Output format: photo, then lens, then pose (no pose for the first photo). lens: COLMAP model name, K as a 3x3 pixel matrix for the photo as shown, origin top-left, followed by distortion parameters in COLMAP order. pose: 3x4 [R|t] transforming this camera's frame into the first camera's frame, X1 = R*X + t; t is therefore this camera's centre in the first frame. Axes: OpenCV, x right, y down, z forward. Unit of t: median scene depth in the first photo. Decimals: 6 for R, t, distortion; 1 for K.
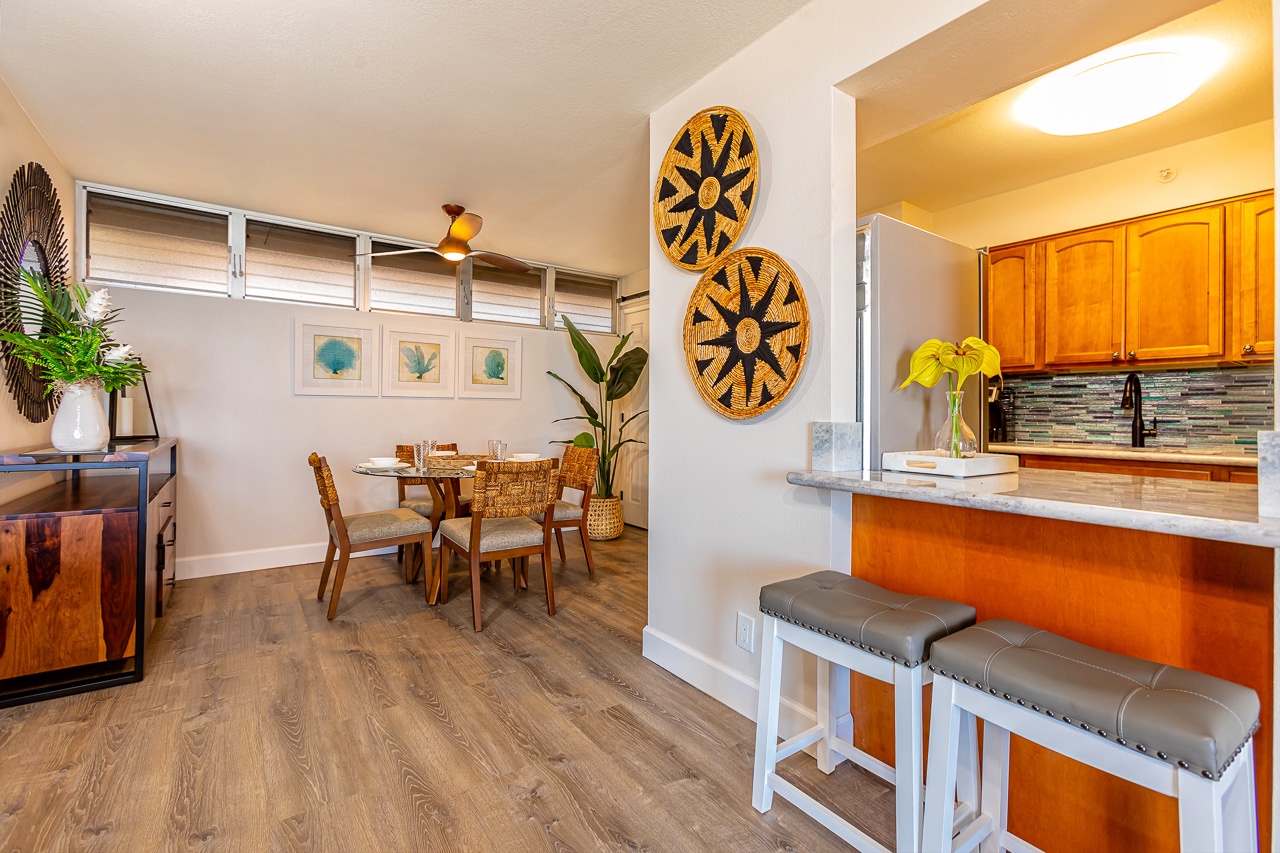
lens RADIAL K [[557.5, 0, 636.6], [0, 557.5, 415.3], [0, 0, 1]] dist [-0.004869, 0.000612]
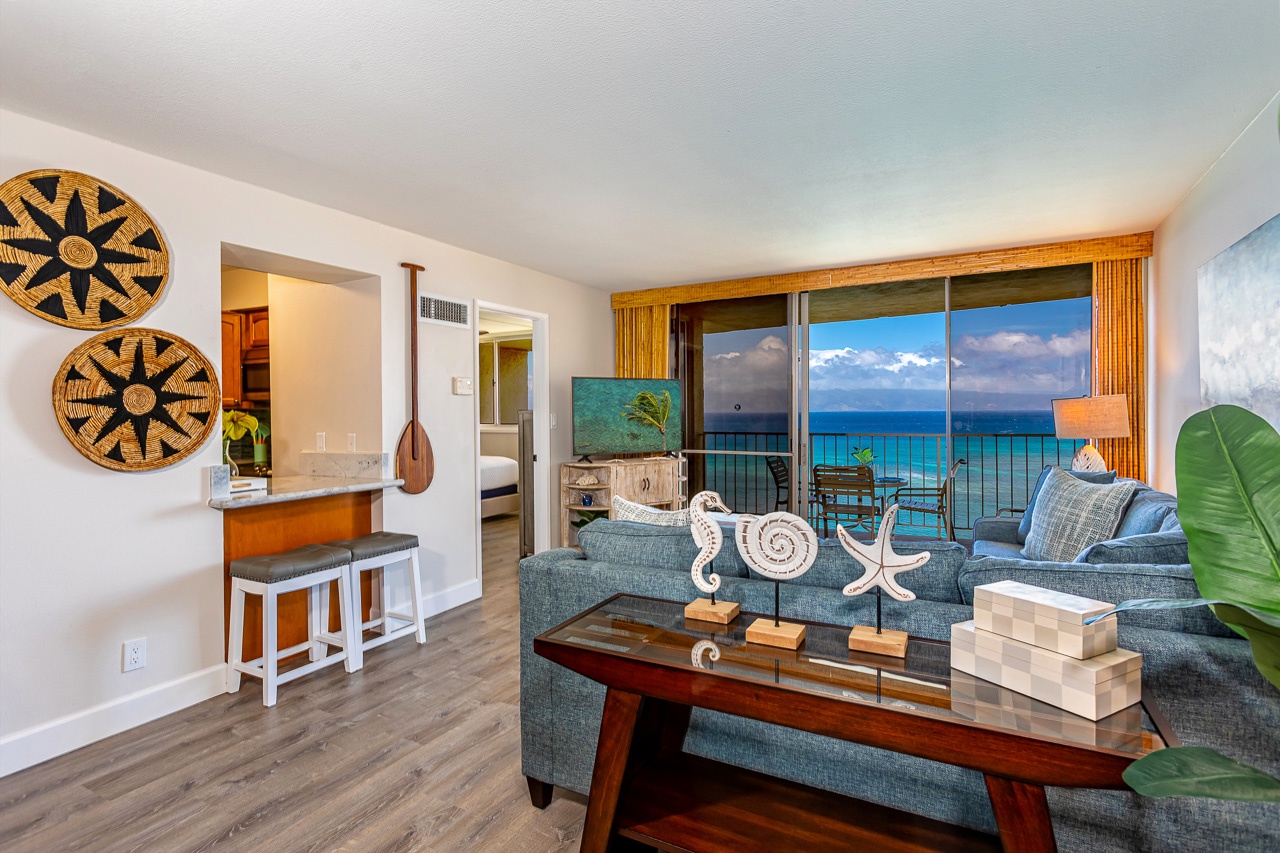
lens RADIAL K [[622.8, 0, 643.1], [0, 622.8, 414.8], [0, 0, 1]] dist [0.000583, 0.000162]
pose [[-0.433658, -0.019275, 0.900871, -1.396365], [0.000123, 0.999770, 0.021450, -0.134499], [-0.901077, 0.009413, -0.433556, 0.595706]]
